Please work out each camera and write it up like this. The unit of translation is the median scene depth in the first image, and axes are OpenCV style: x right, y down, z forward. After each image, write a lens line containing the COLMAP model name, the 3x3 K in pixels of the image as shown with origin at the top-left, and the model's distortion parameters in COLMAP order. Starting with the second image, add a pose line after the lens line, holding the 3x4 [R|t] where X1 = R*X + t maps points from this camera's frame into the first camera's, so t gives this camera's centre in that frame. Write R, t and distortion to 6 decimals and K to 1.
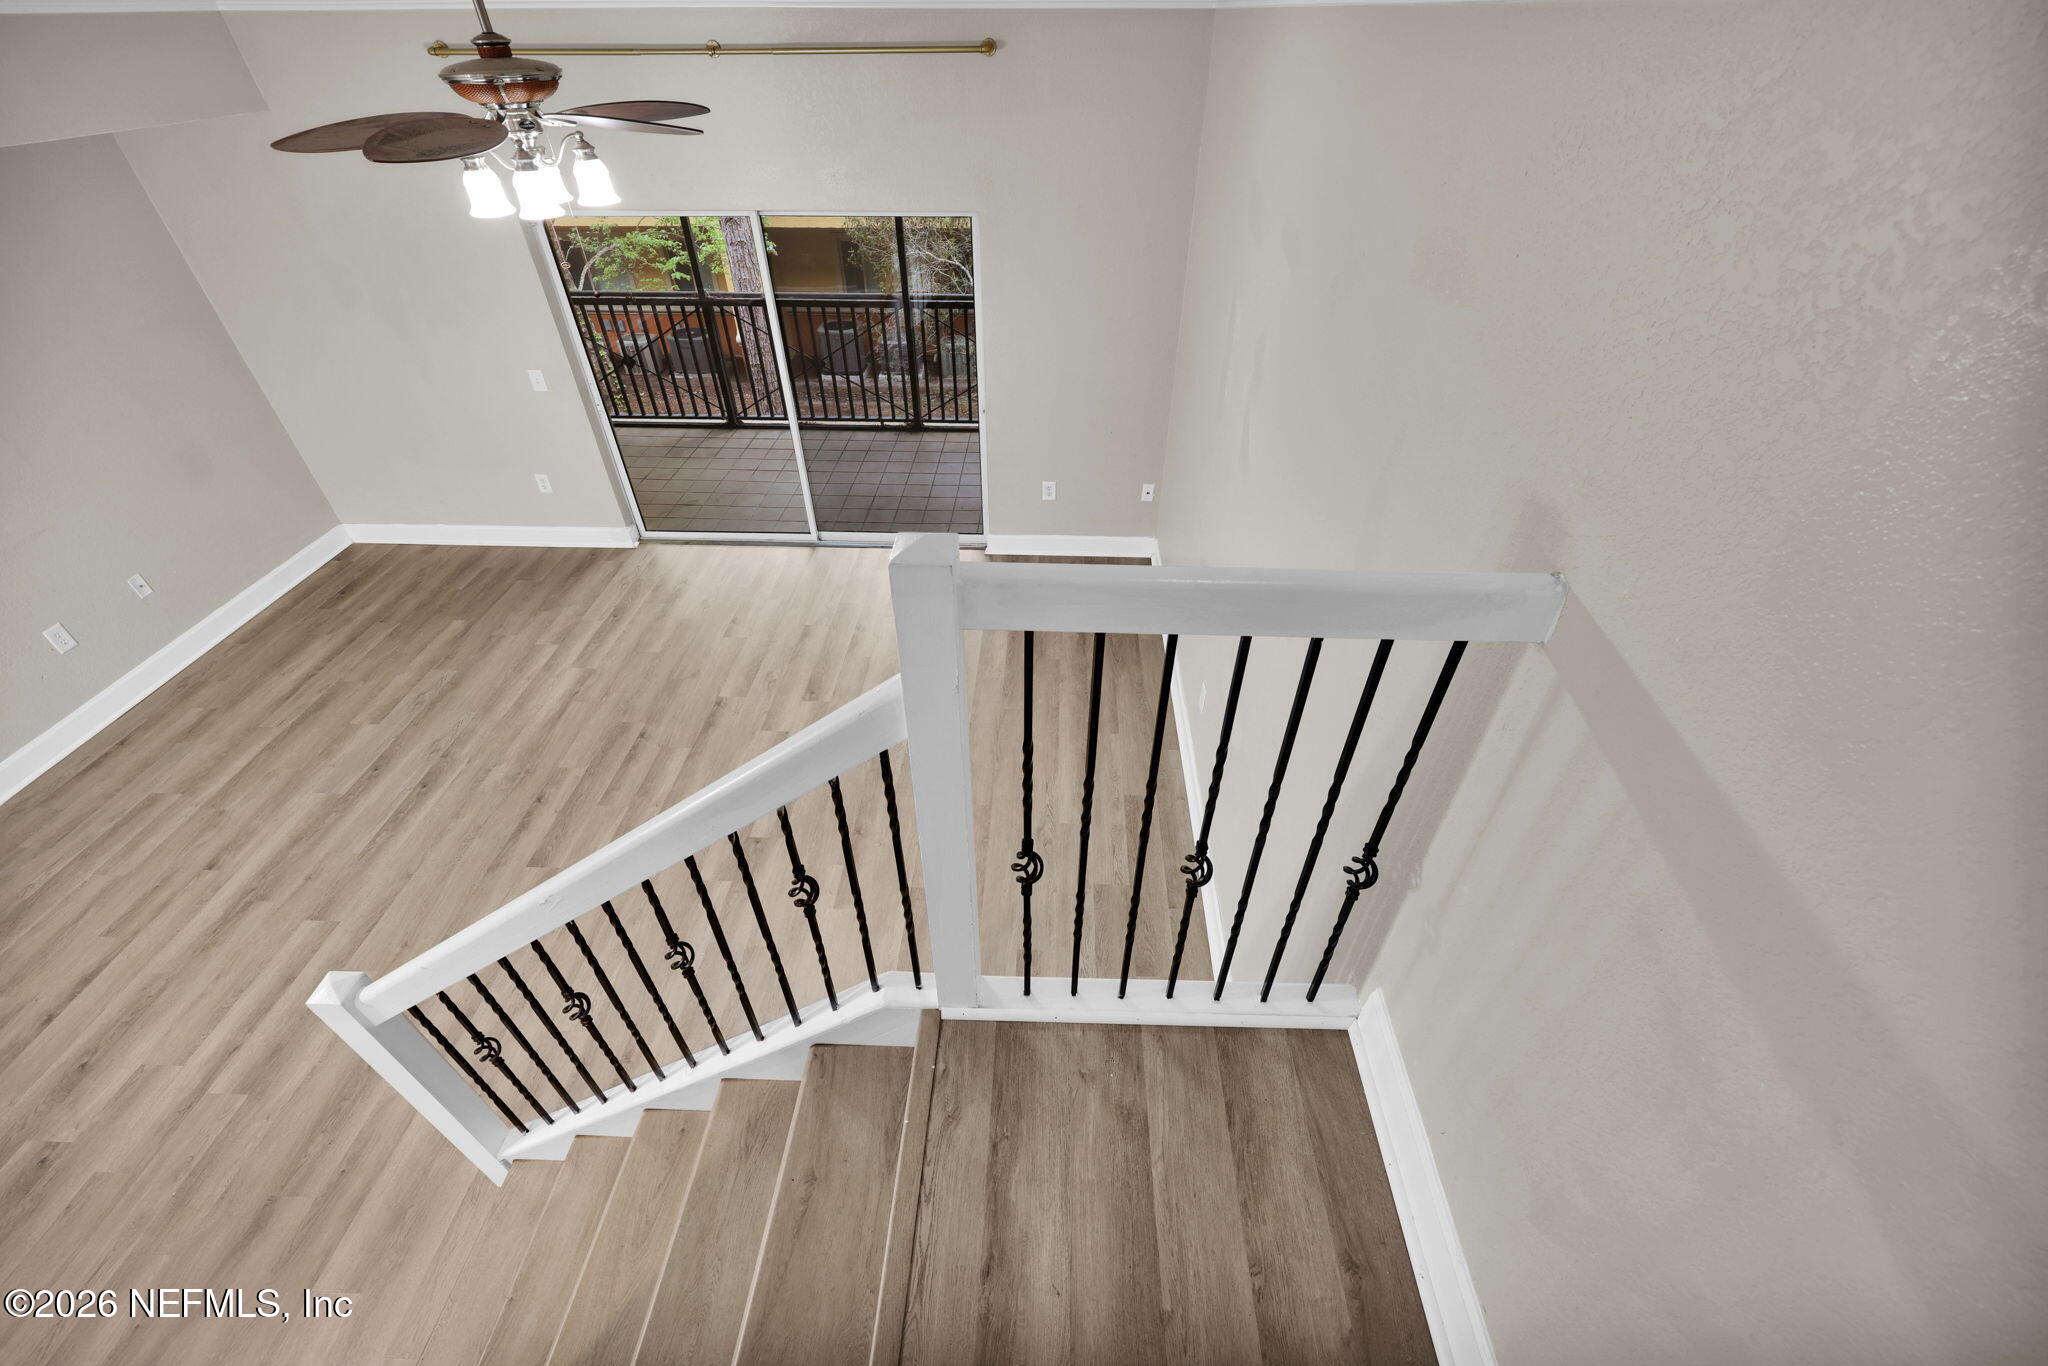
lens RADIAL K [[822.4, 0, 1026.5], [0, 822.4, 678.9], [0, 0, 1]] dist [0.002137, -0.000313]
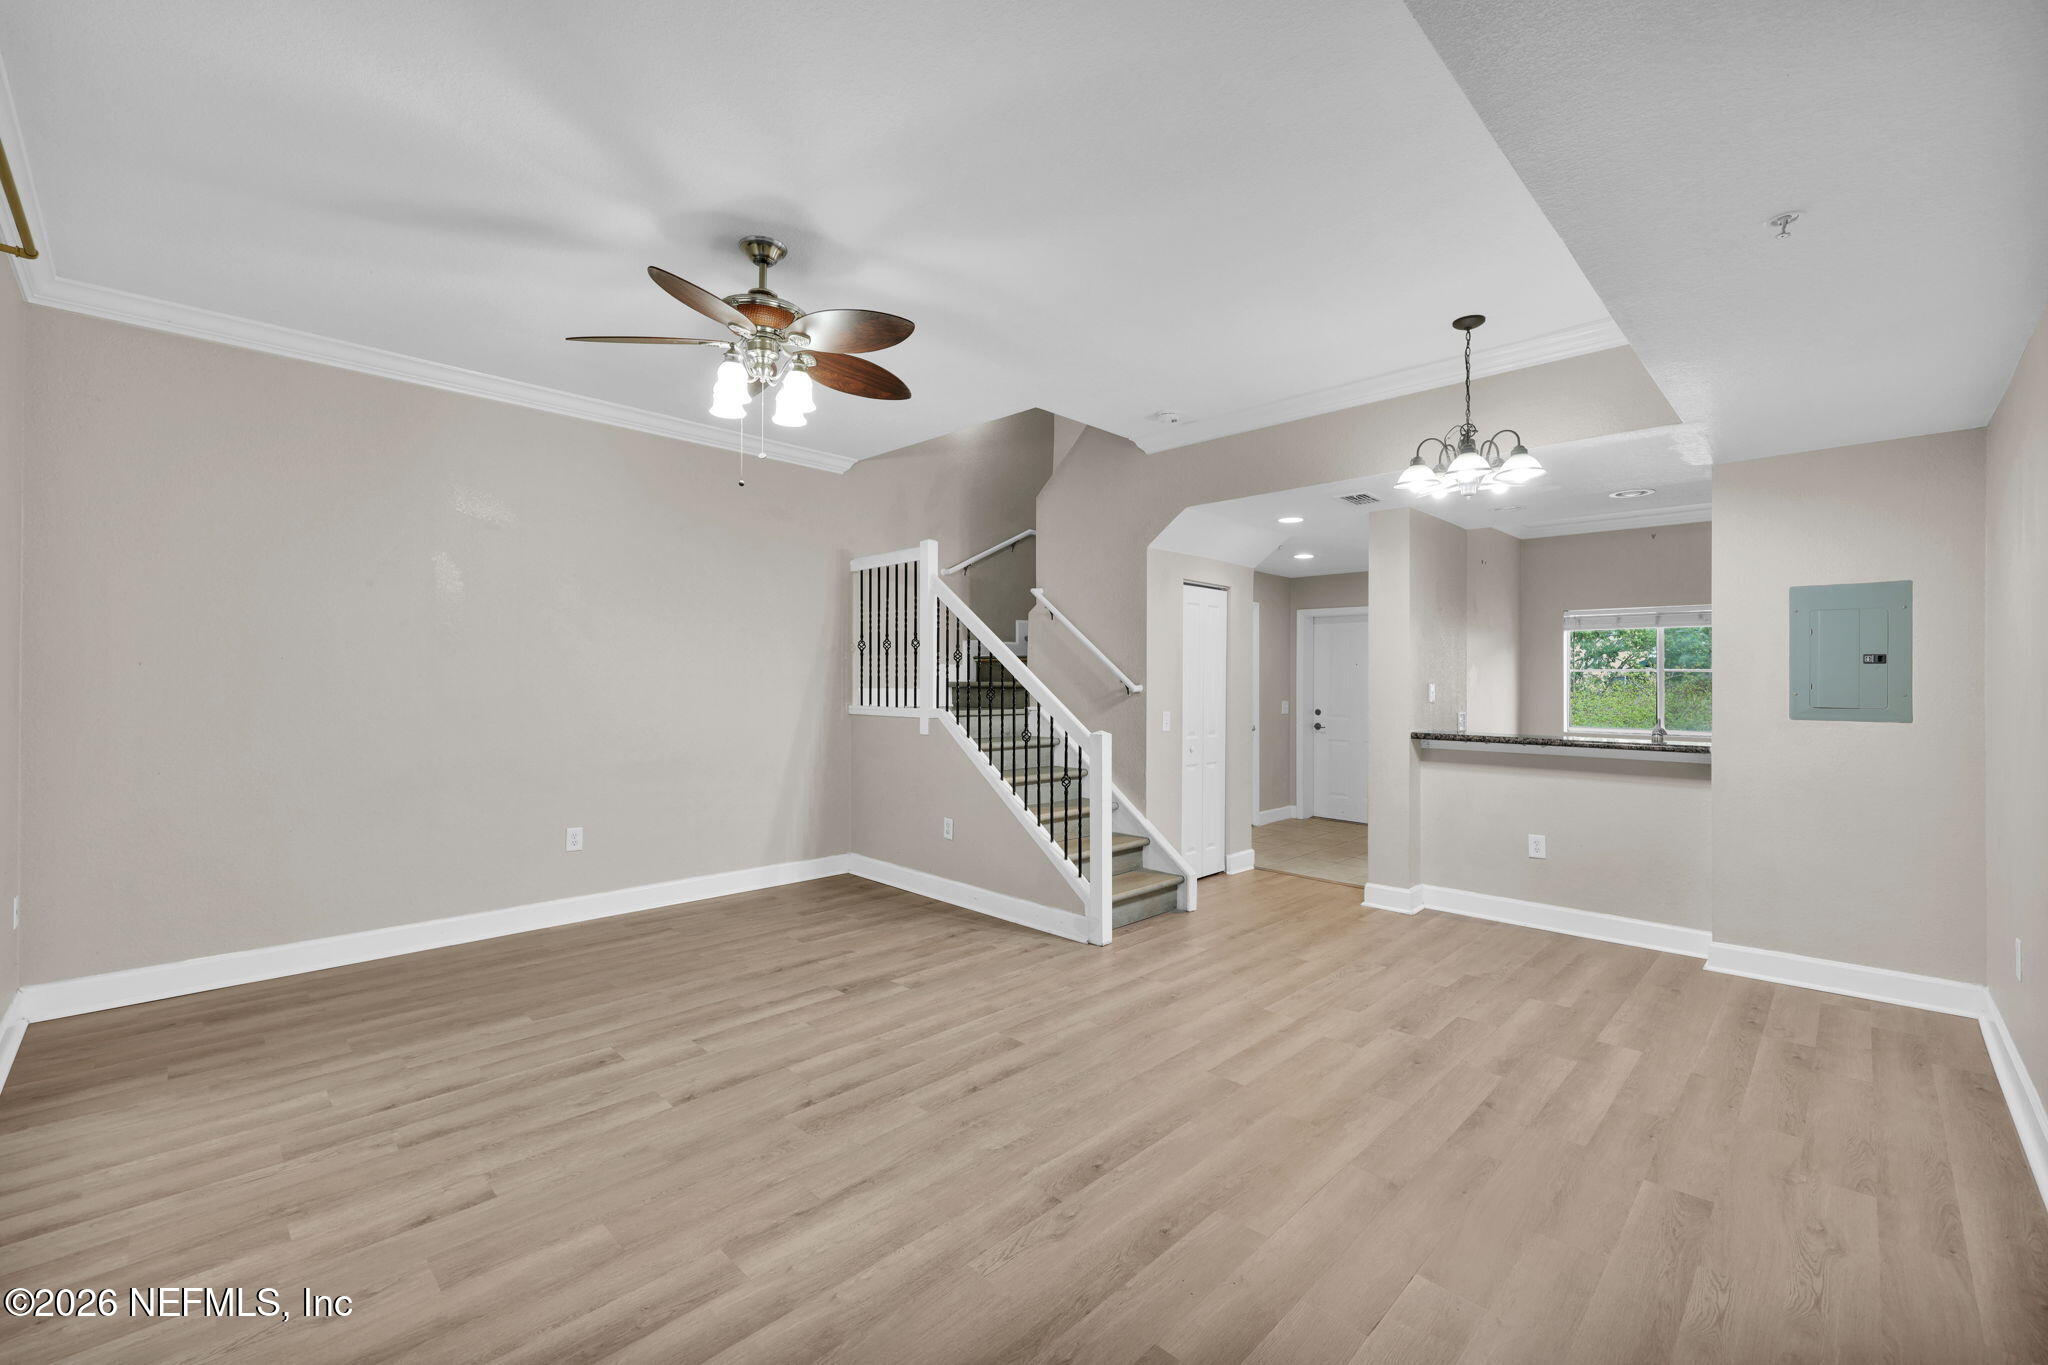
lens RADIAL K [[848.6, 0, 1025.1], [0, 848.6, 674.1], [0, 0, 1]] dist [0.001925, 0.000134]
pose [[-0.740443, 0.006954, 0.672083, -1.052376], [0.421897, 0.783214, 0.456705, -0.428110], [-0.523209, 0.621714, -0.582859, 1.105271]]
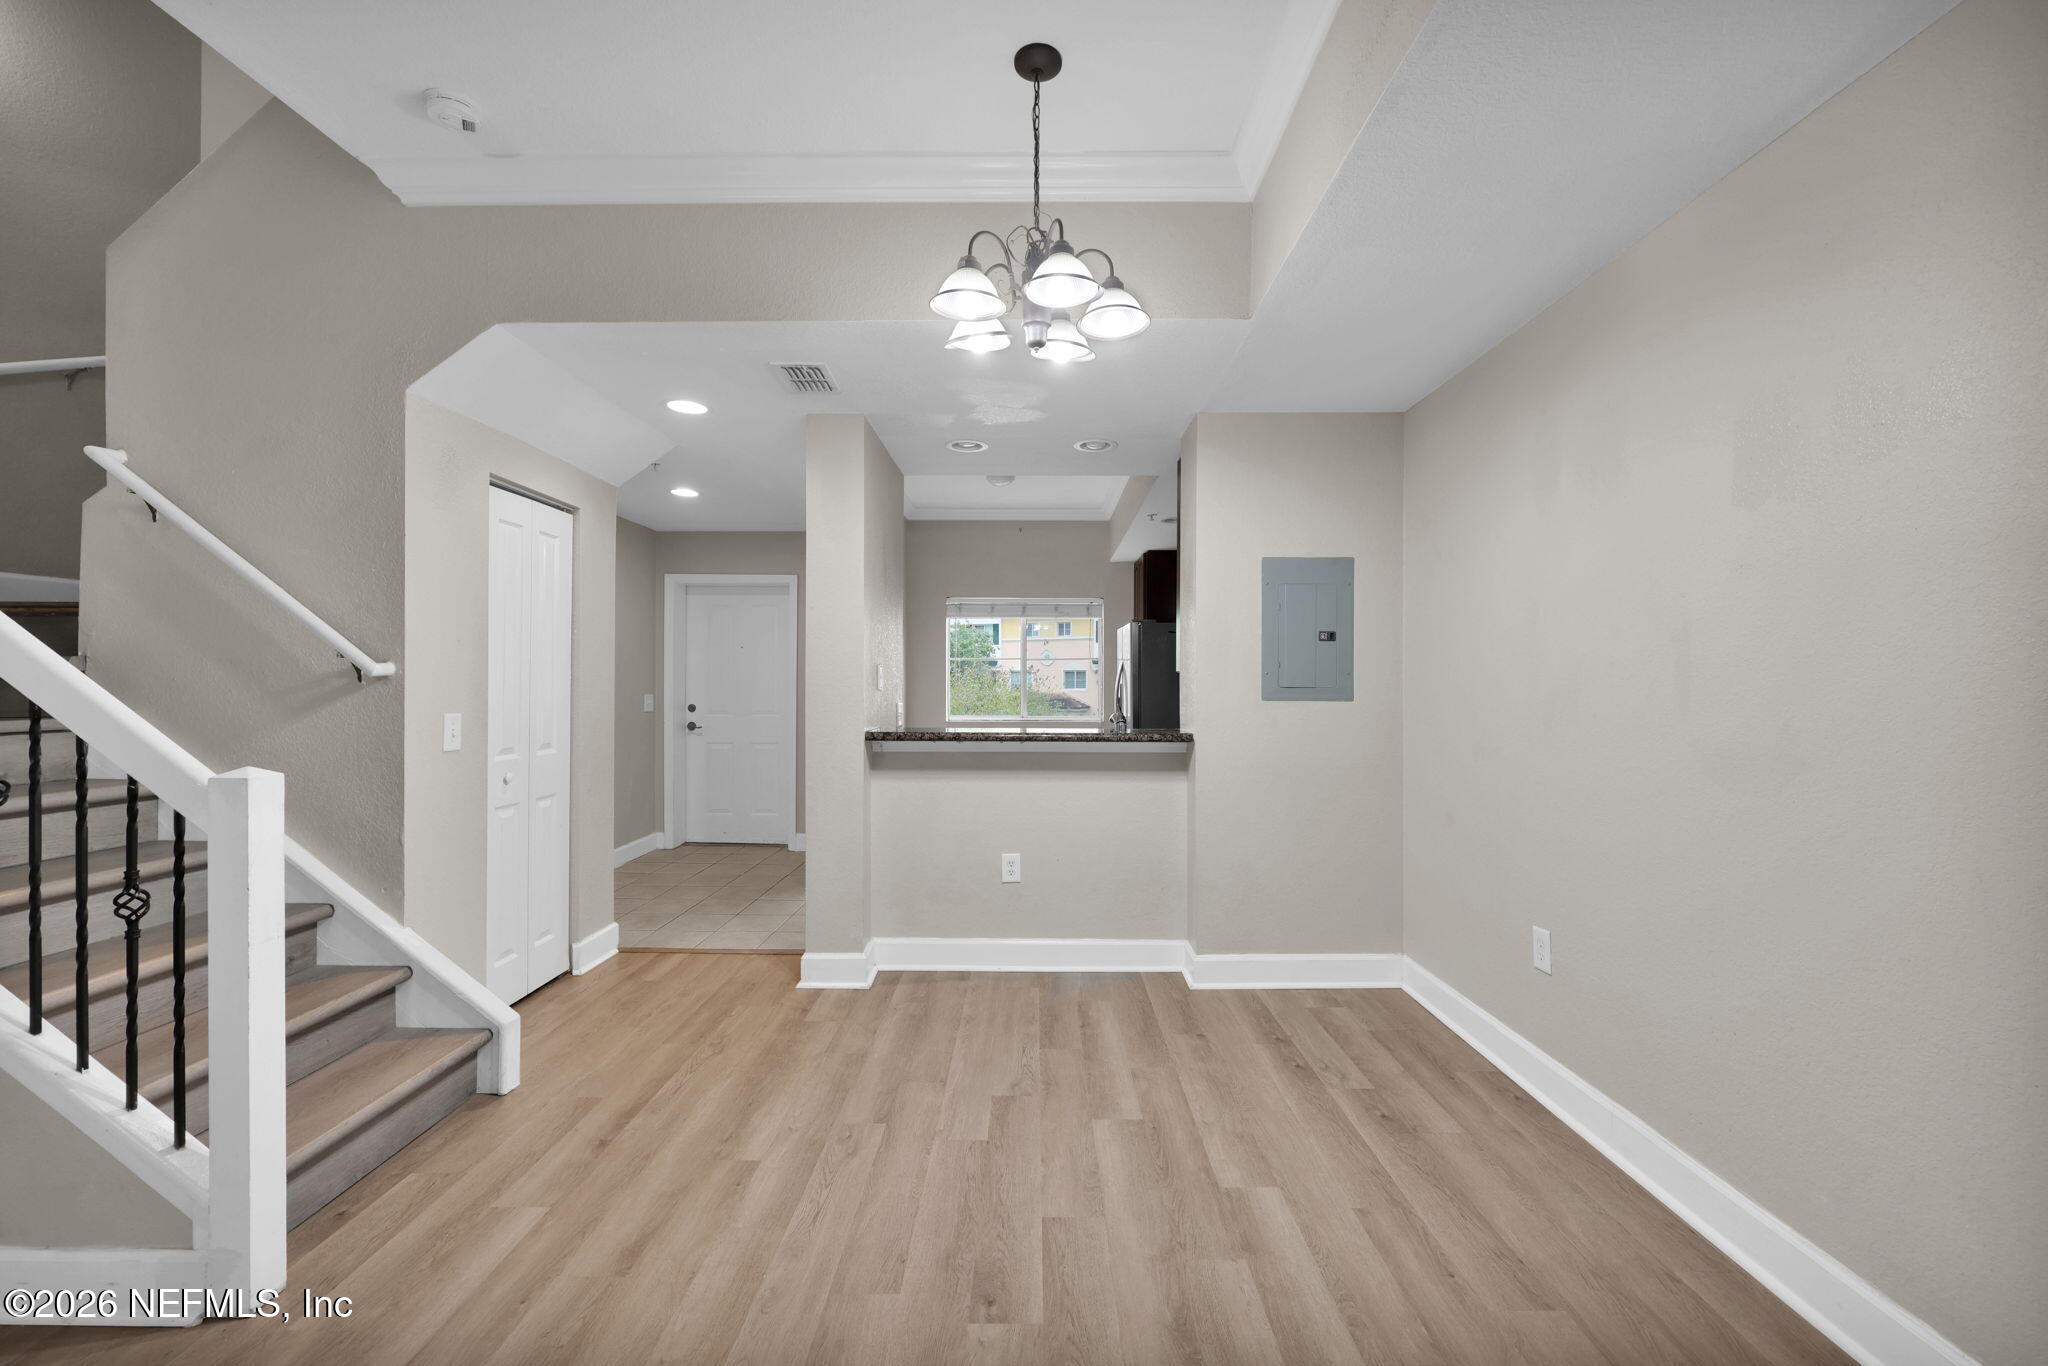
lens RADIAL K [[822.4, 0, 1026.5], [0, 822.4, 678.9], [0, 0, 1]] dist [0.002137, -0.000313]
pose [[-0.999605, 0.003252, -0.027931, -0.775697], [-0.015019, 0.777989, 0.628099, -0.136169], [0.023773, 0.628270, -0.777632, 0.770794]]
